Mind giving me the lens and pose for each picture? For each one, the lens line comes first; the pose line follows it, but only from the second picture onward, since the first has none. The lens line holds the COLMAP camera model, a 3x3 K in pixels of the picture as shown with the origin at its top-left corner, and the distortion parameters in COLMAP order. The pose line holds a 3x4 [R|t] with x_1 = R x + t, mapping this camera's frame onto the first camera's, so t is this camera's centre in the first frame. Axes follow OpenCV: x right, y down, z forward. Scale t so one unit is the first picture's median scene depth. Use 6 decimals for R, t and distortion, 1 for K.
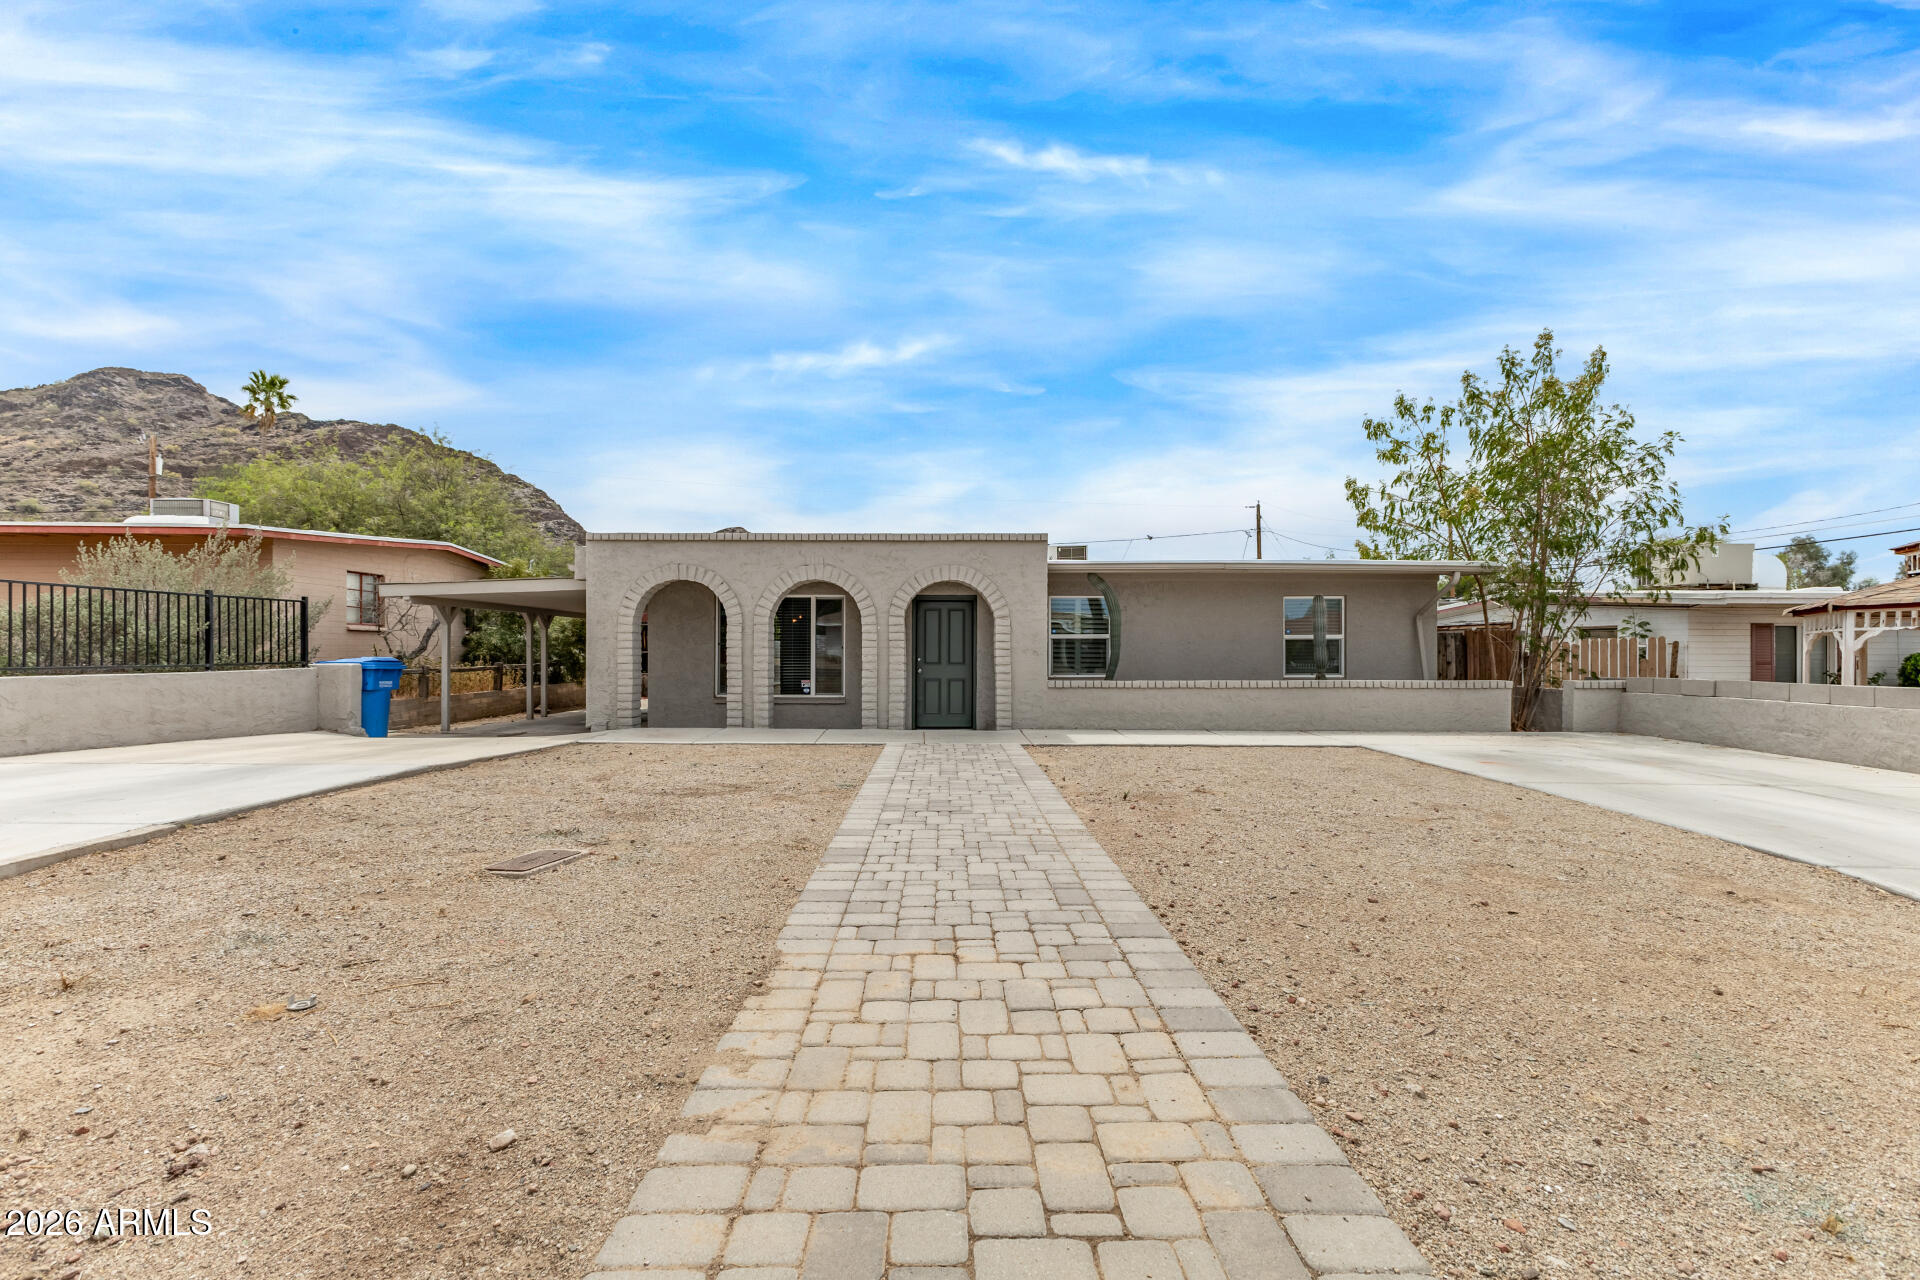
lens RADIAL K [[850.8, 0, 958.5], [0, 850.8, 647.4], [0, 0, 1]] dist [0.009977, 0.000021]
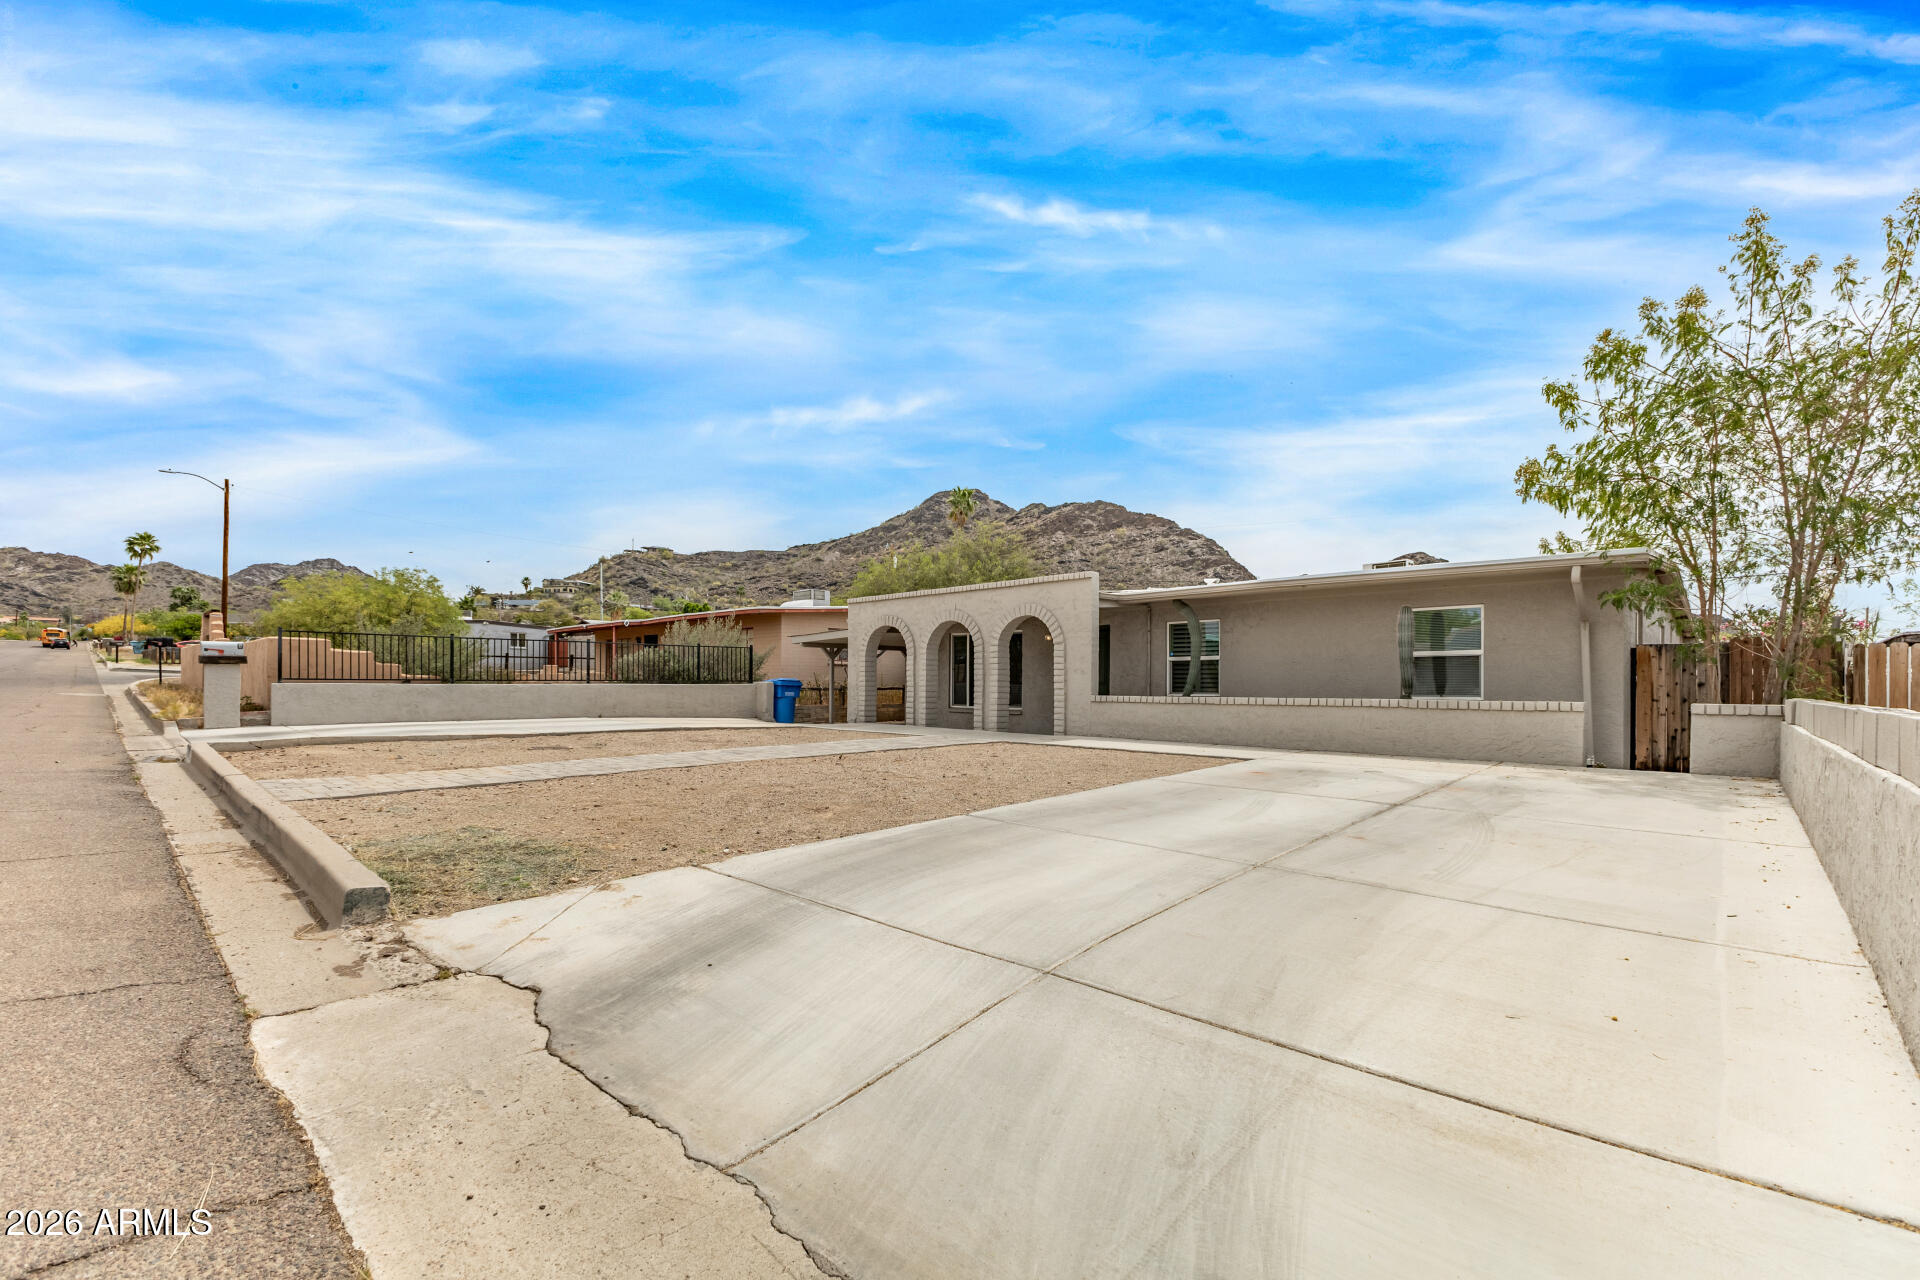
lens RADIAL K [[850.8, 0, 967.7], [0, 850.8, 682.8], [0, 0, 1]] dist [0.009977, 0.000021]
pose [[0.708683, -0.001142, -0.705526, 0.689466], [0.000321, 0.999999, -0.001297, 0.019176], [0.705527, 0.000692, 0.708682, 0.031532]]
